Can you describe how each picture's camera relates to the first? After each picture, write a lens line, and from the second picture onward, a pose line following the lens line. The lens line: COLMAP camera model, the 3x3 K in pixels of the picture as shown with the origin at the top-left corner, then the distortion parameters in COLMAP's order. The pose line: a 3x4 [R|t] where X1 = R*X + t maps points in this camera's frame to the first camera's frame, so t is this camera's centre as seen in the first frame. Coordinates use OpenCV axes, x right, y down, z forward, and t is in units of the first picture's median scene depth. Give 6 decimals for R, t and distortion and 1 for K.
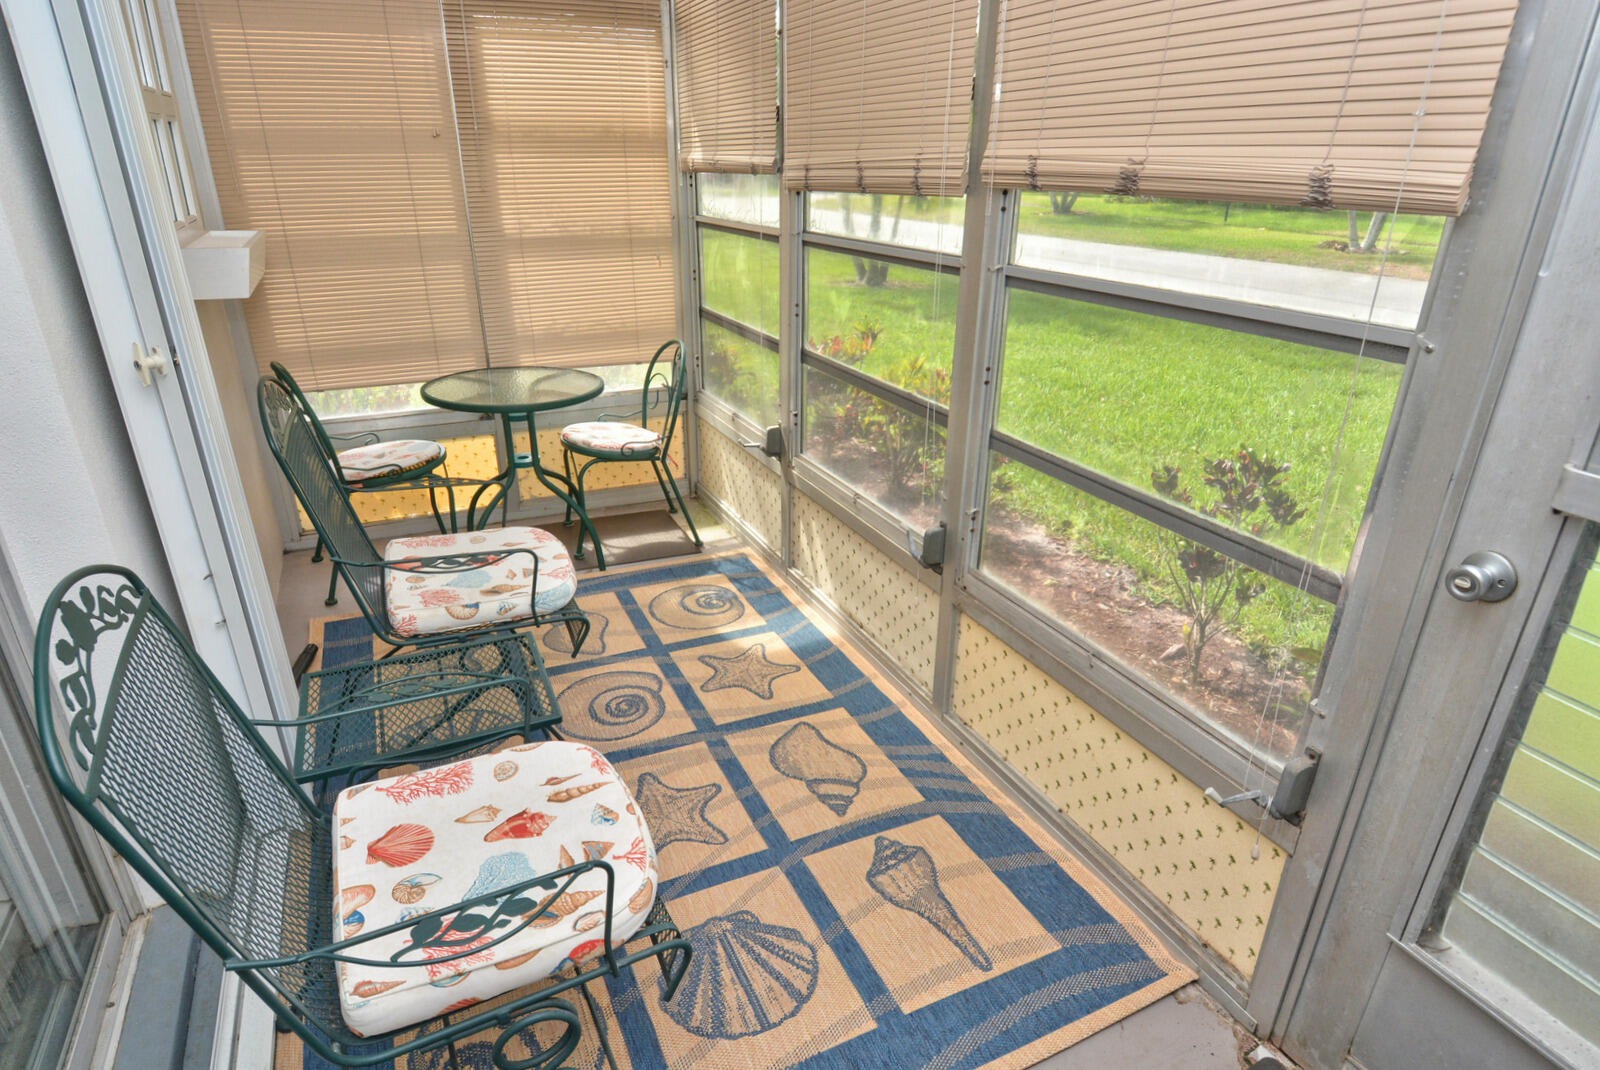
lens RADIAL K [[852.8, 0, 823.8], [0, 852.8, 535.4], [0, 0, 1]] dist [-0.000448, -0.014516]
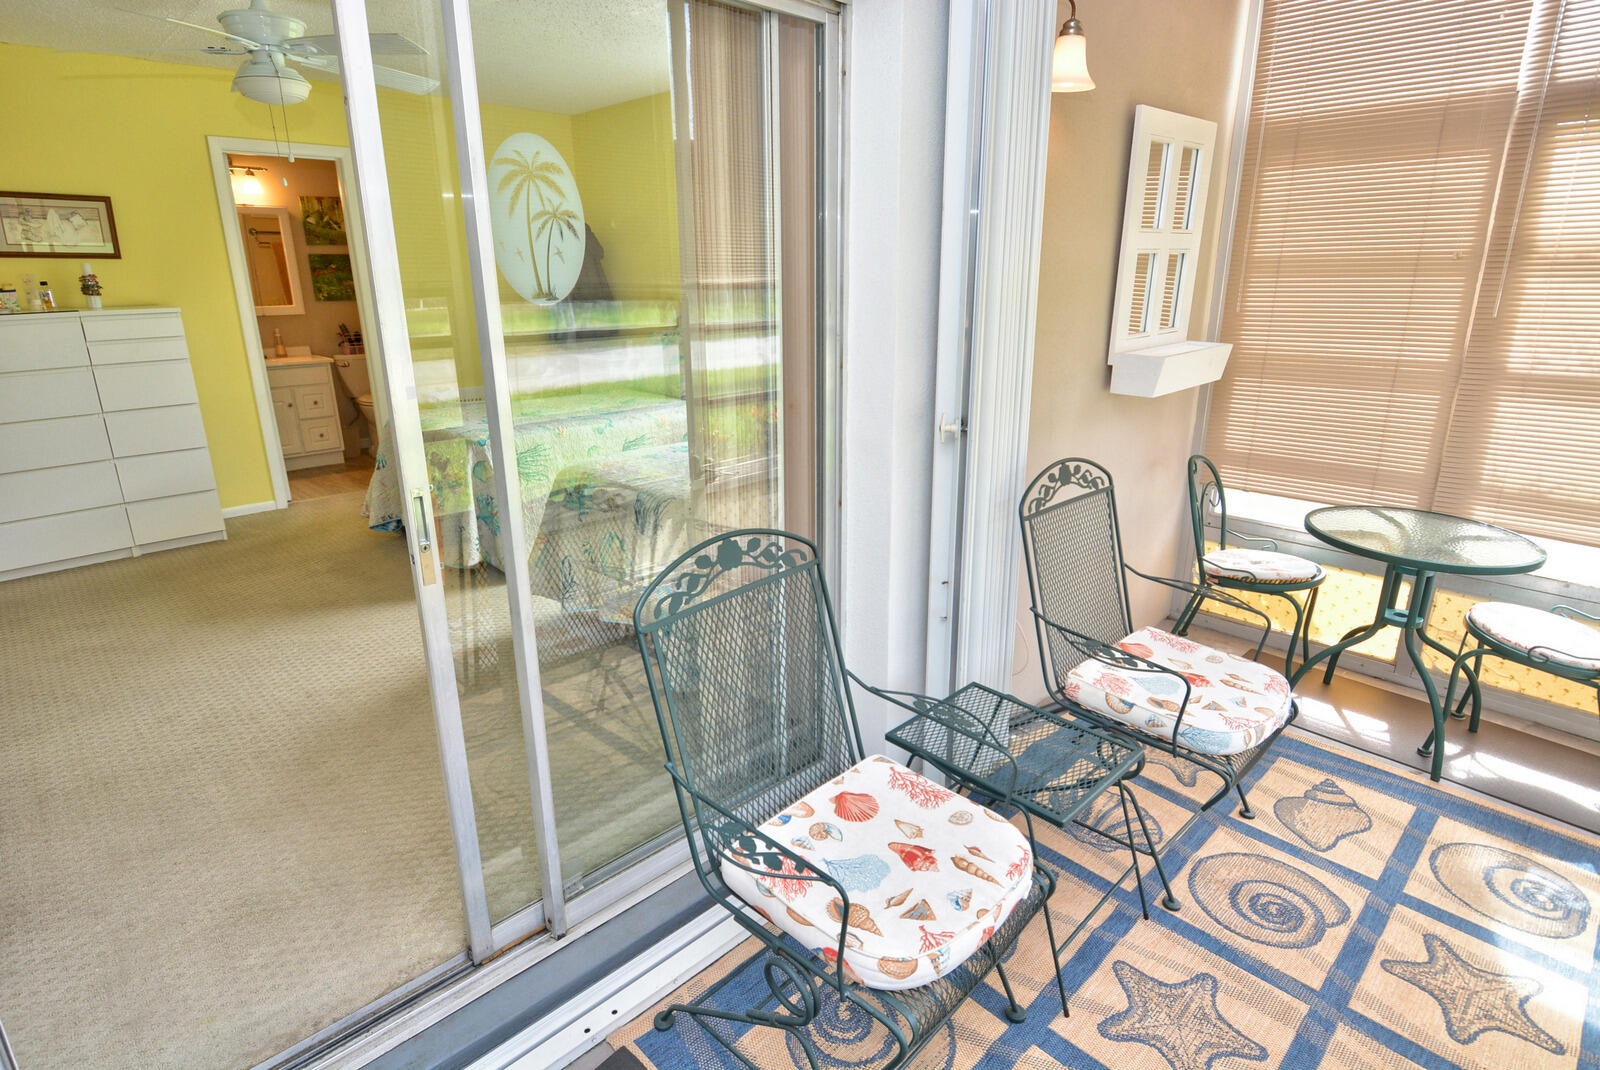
lens RADIAL K [[852.8, 0, 823.8], [0, 852.8, 535.4], [0, 0, 1]] dist [-0.000448, -0.014516]
pose [[0.314990, 0.264385, -0.911527, 0.294458], [-0.367680, 0.919412, 0.139616, -0.093295], [0.874981, 0.291173, 0.386815, 0.177593]]
